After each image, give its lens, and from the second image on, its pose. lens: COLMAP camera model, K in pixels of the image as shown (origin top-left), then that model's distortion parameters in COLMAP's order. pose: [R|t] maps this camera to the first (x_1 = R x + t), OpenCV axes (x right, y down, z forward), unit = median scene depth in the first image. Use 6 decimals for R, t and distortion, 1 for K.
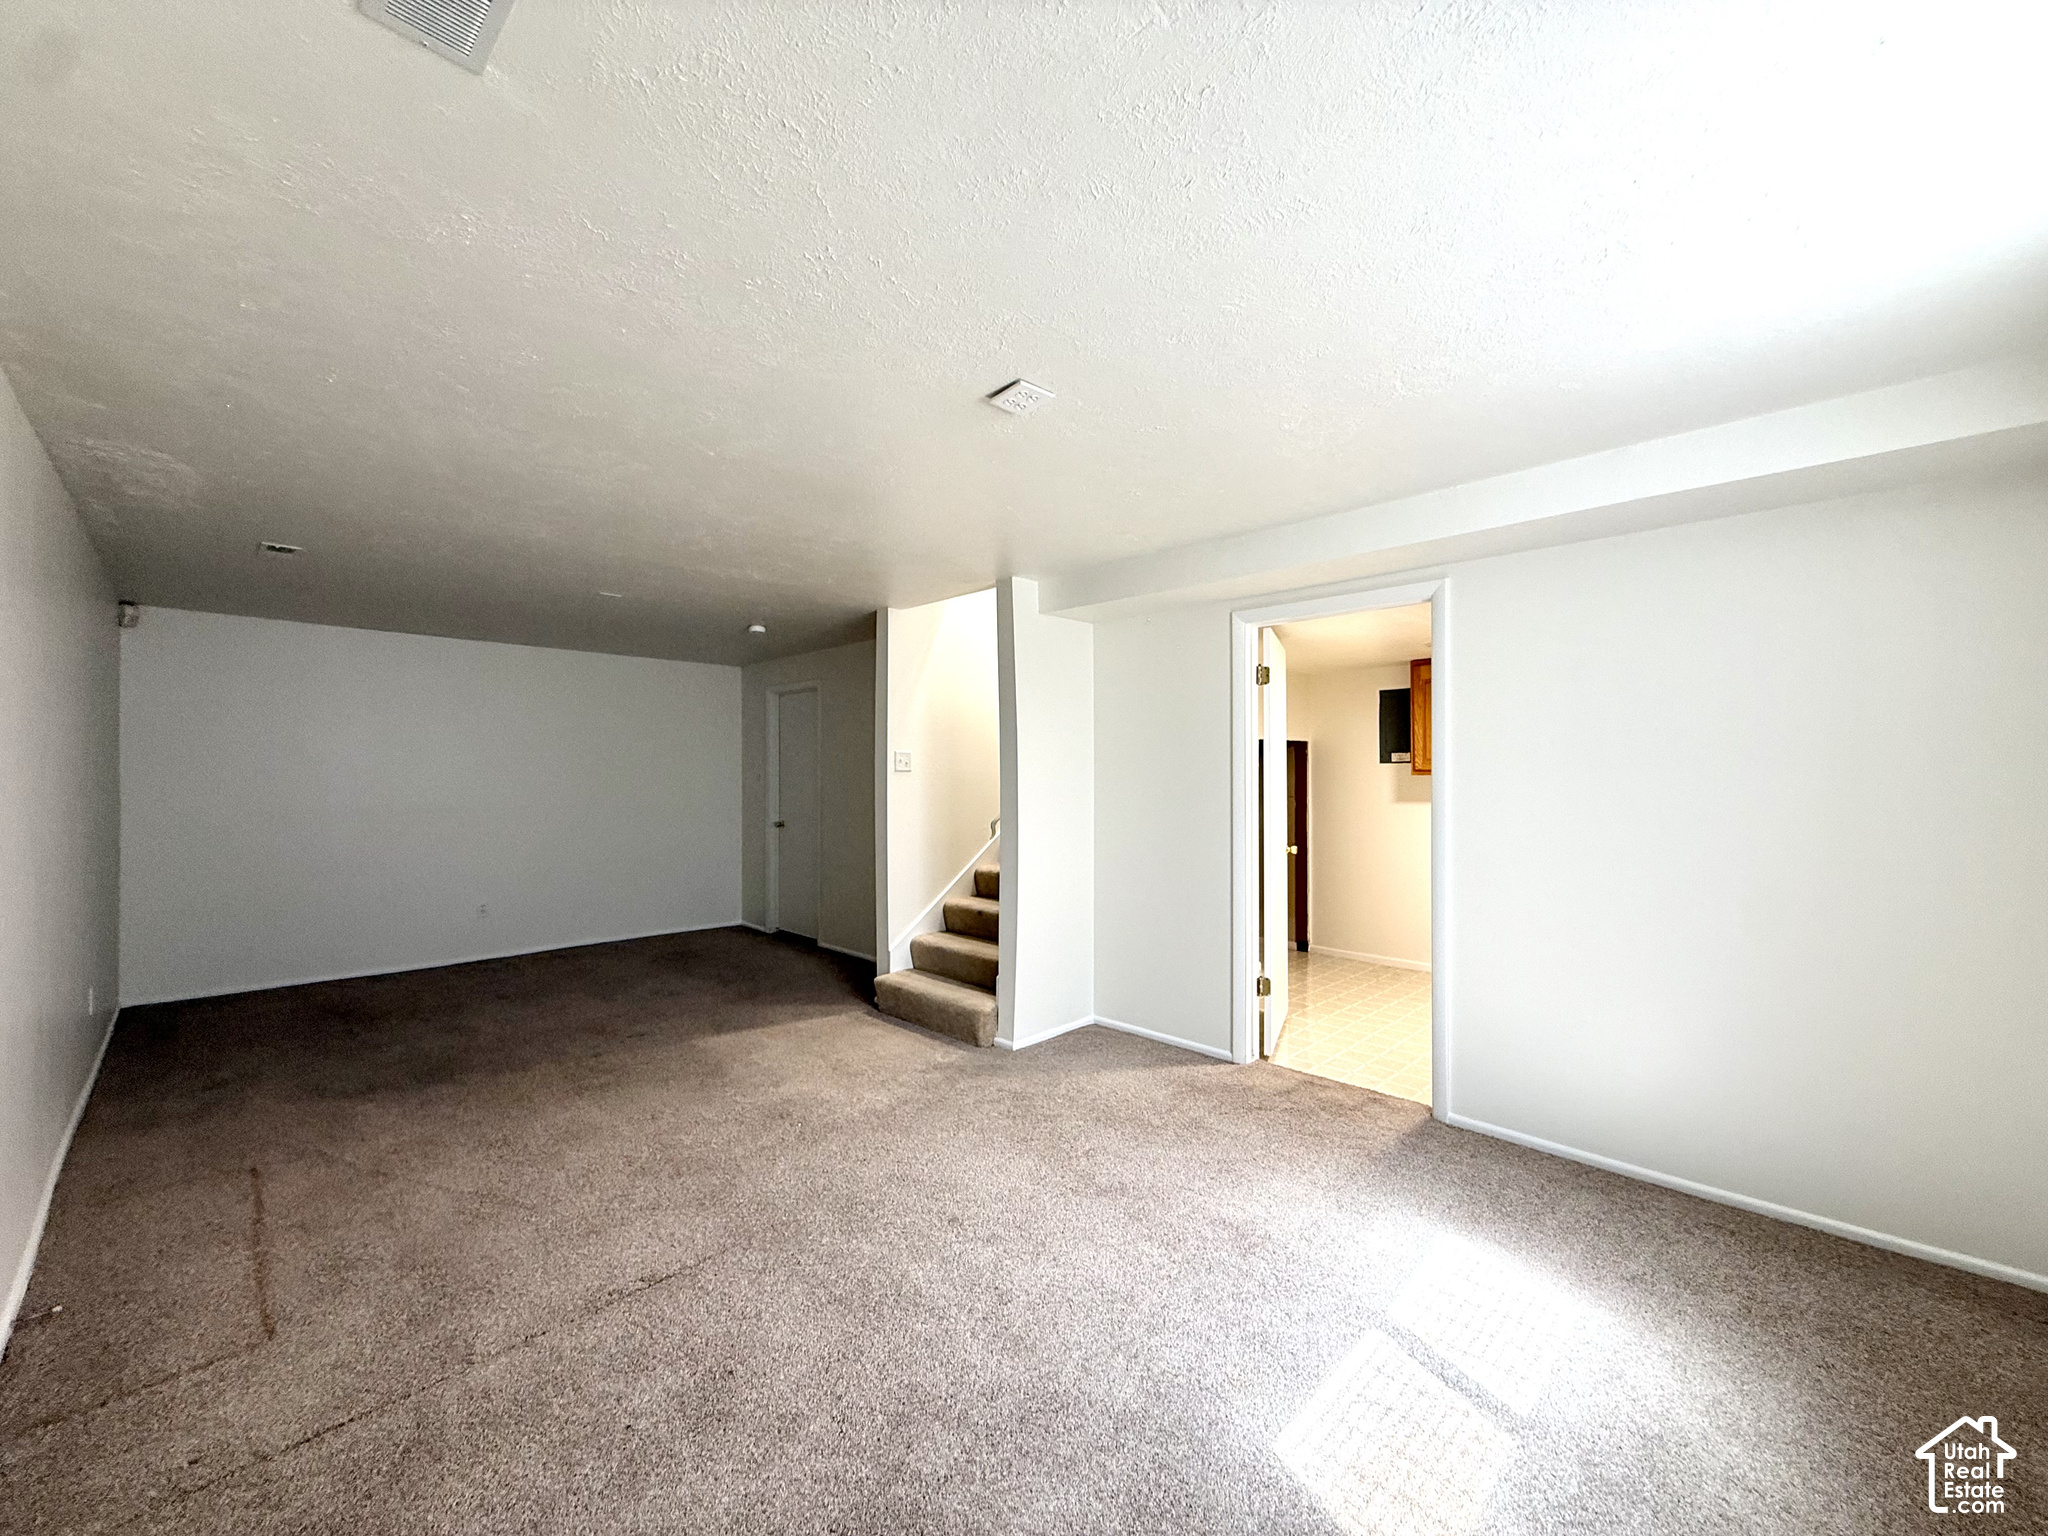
lens RADIAL K [[822.1, 0, 1026.8], [0, 822.1, 770.0], [0, 0, 1]] dist [0.003169, 0.000118]
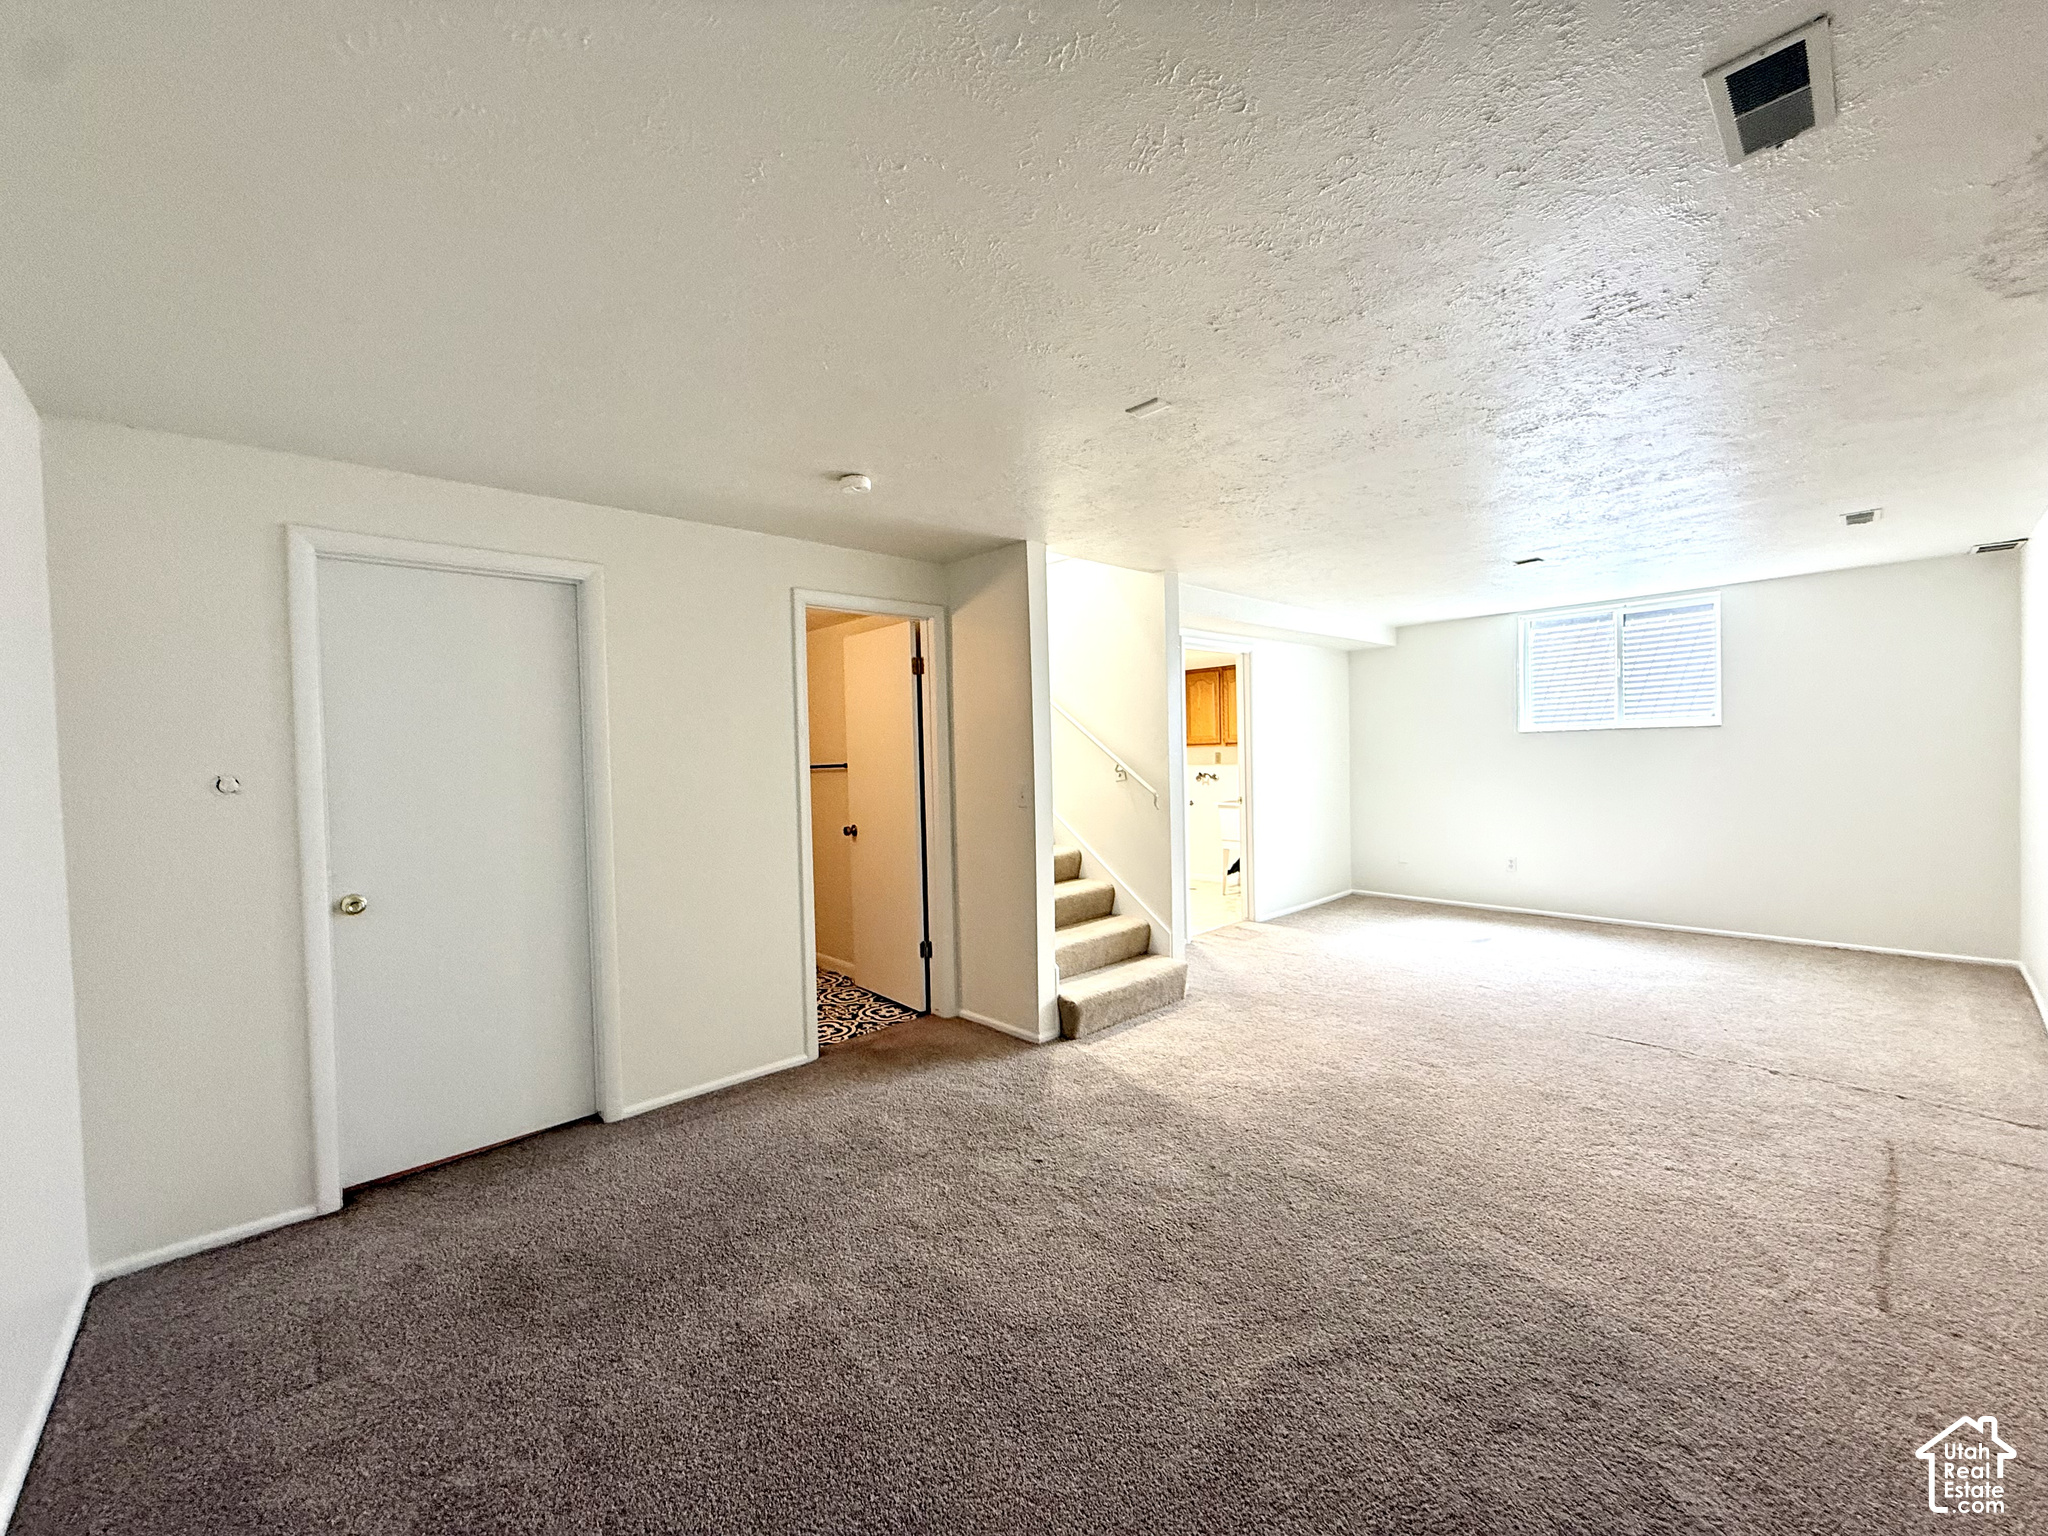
lens RADIAL K [[822.1, 0, 1027.0], [0, 822.1, 766.4], [0, 0, 1]] dist [0.003169, 0.000118]
pose [[0.037592, -0.011856, 0.999223, -0.878922], [0.030455, 0.999479, 0.010714, 0.011366], [-0.998829, 0.030029, 0.037933, 0.897735]]
